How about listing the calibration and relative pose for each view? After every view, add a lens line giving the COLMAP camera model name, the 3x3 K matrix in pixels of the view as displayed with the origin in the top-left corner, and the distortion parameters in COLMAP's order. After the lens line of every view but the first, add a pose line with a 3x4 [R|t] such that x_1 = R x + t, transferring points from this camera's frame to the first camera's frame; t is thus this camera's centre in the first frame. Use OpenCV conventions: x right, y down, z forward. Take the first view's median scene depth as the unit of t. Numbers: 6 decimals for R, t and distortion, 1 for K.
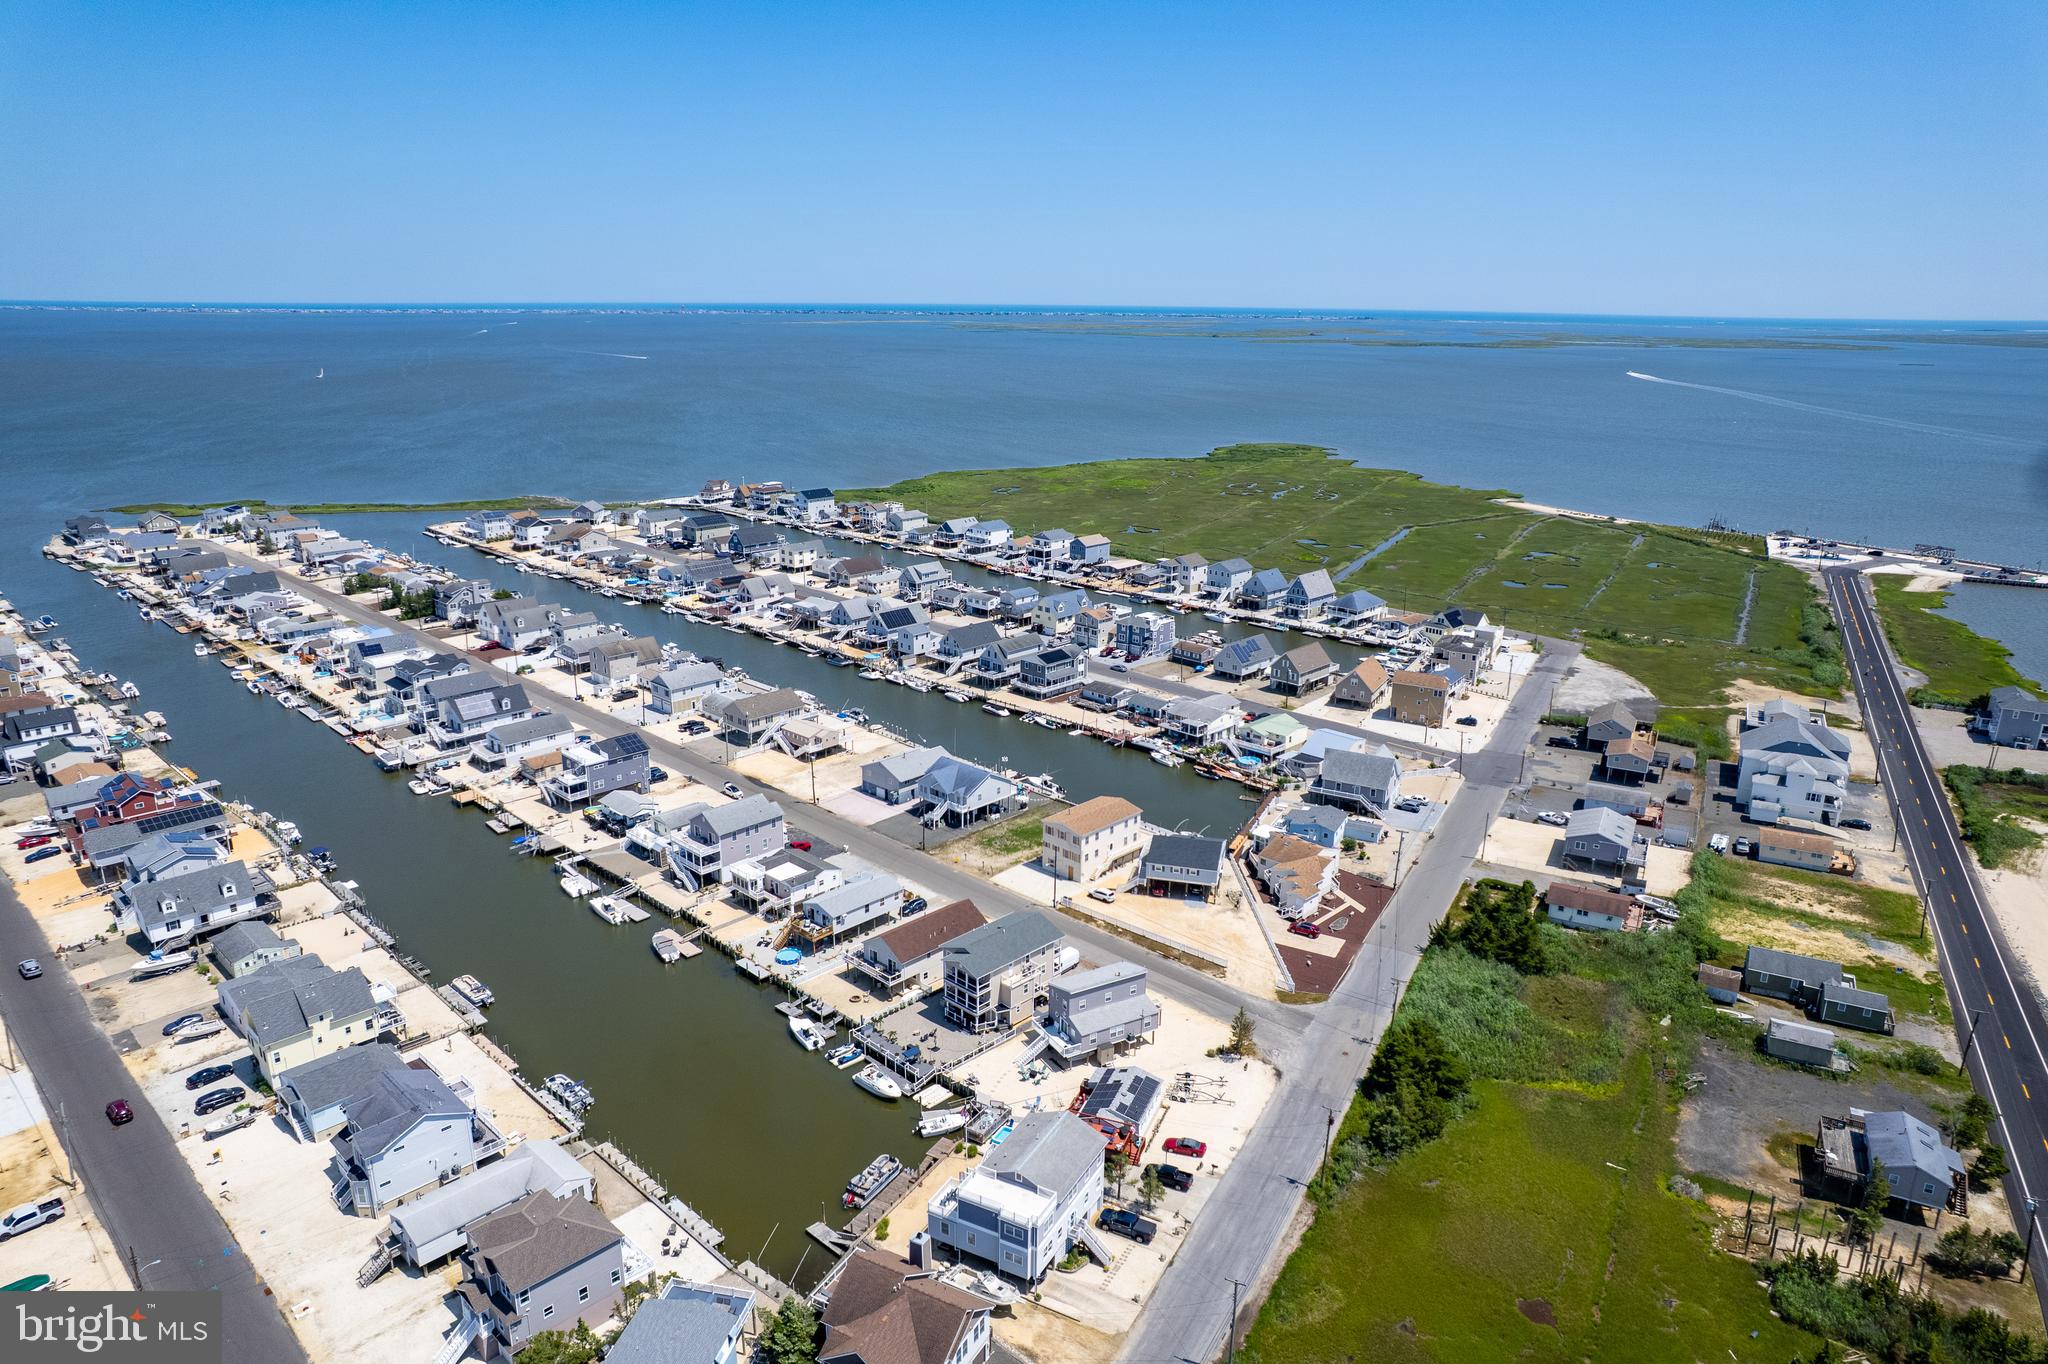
lens RADIAL K [[1302.1, 0, 1025.5], [0, 1302.1, 707.2], [0, 0, 1]] dist [-0.067948, 0.061364]
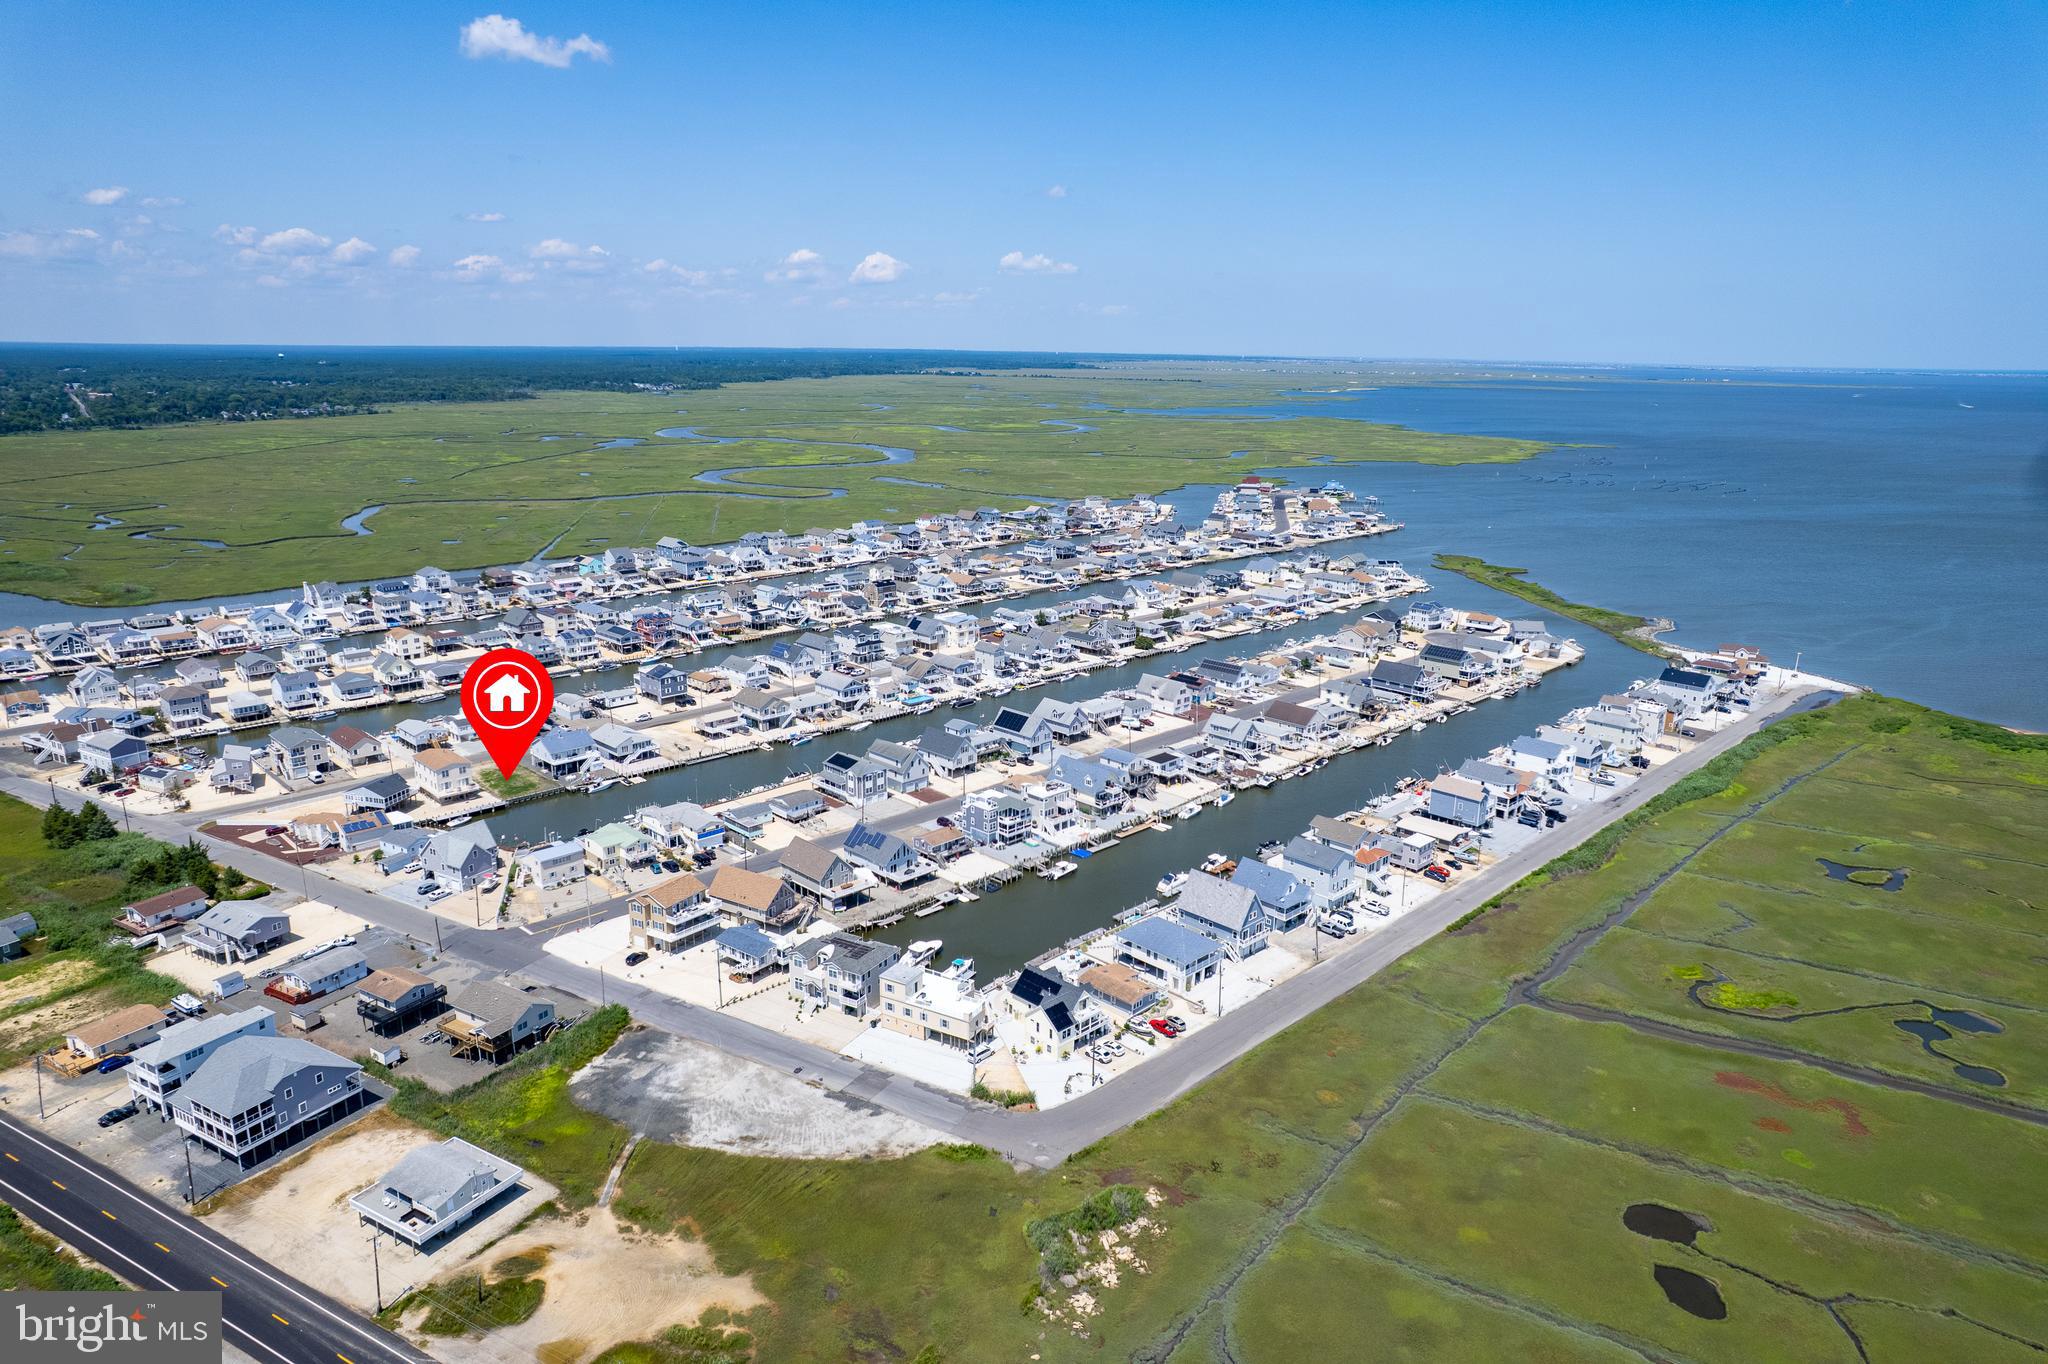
lens RADIAL K [[1302.1, 0, 1025.5], [0, 1302.1, 707.2], [0, 0, 1]] dist [-0.067948, 0.061364]
pose [[-0.023033, 0.259660, -0.965425, 0.999032], [-0.313035, 0.915248, 0.253633, -0.383833], [0.949462, 0.308054, 0.060202, 1.054585]]
